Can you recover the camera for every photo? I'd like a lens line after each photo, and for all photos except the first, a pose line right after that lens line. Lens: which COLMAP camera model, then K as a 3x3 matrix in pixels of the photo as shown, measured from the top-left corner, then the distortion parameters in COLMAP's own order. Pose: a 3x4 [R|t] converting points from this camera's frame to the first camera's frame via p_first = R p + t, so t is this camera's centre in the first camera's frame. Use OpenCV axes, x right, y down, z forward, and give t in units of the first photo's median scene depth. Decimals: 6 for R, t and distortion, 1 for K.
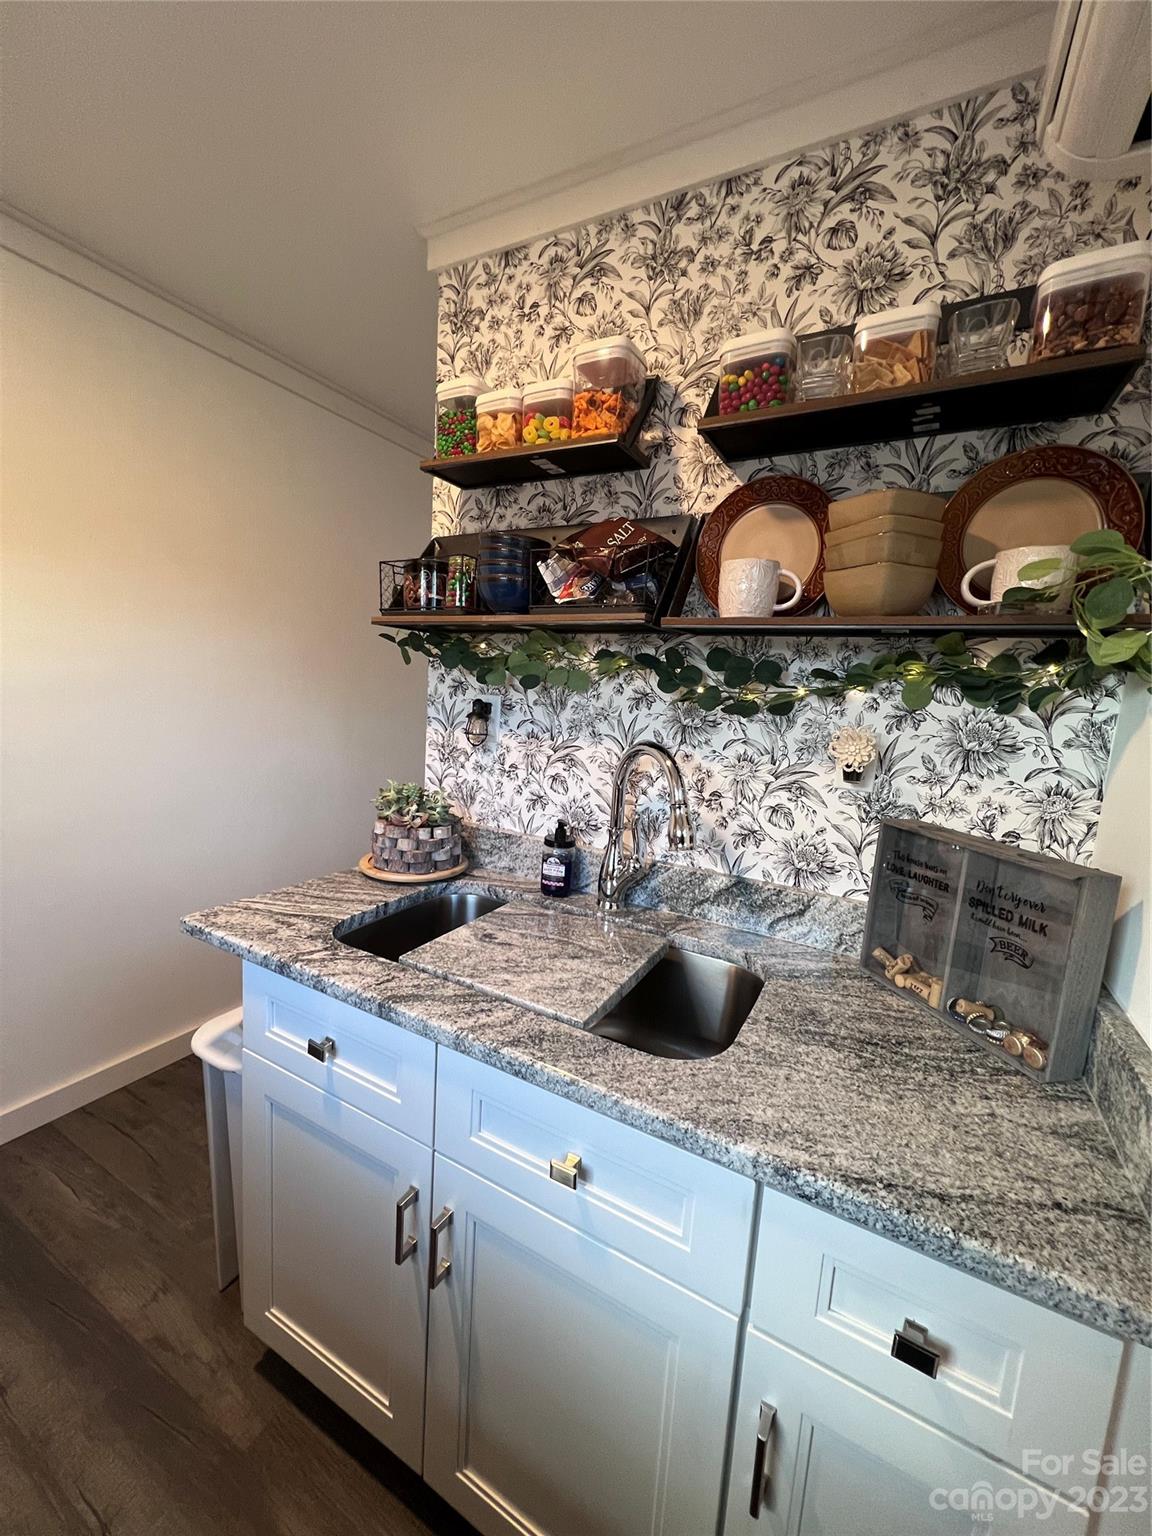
lens RADIAL K [[612.9, 0, 580.4], [0, 612.9, 767.0], [0, 0, 1]] dist [0.002033, 0.000133]
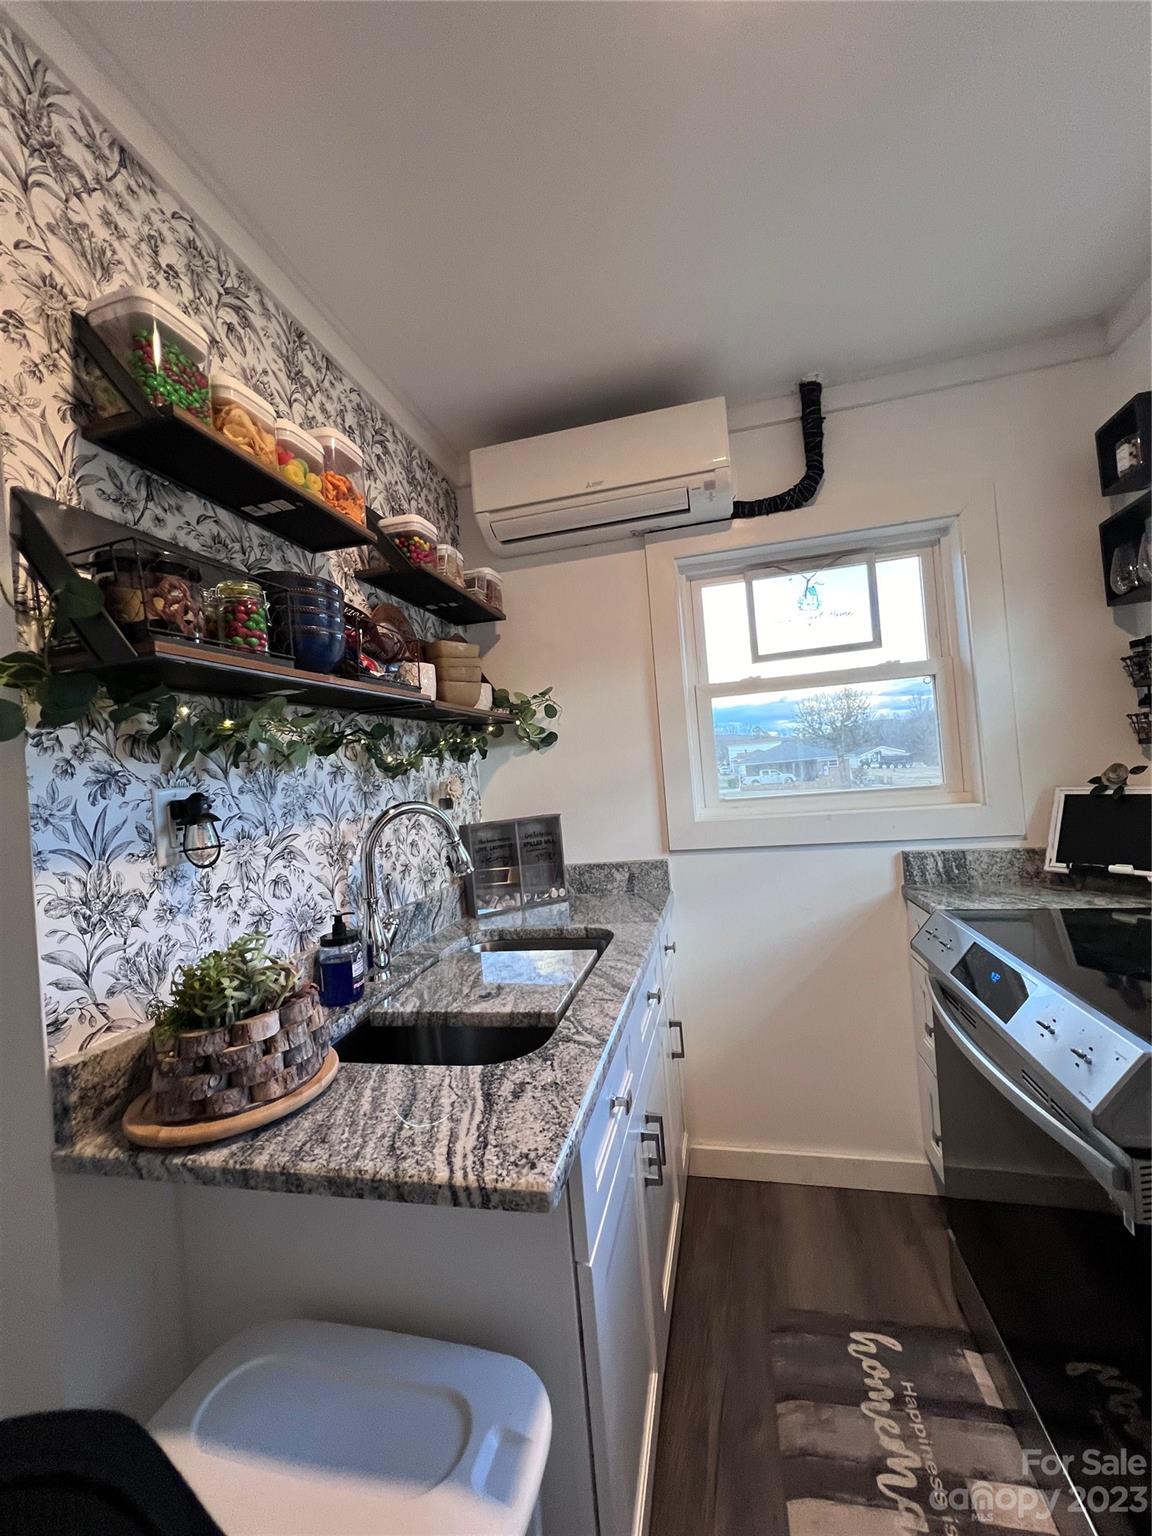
lens RADIAL K [[612.9, 0, 580.4], [0, 612.9, 767.0], [0, 0, 1]] dist [0.002033, 0.000133]
pose [[-0.267132, -0.031388, 0.963149, -0.984015], [0.193153, 0.977443, 0.085425, -0.128708], [-0.944104, 0.208855, -0.255043, 0.876817]]
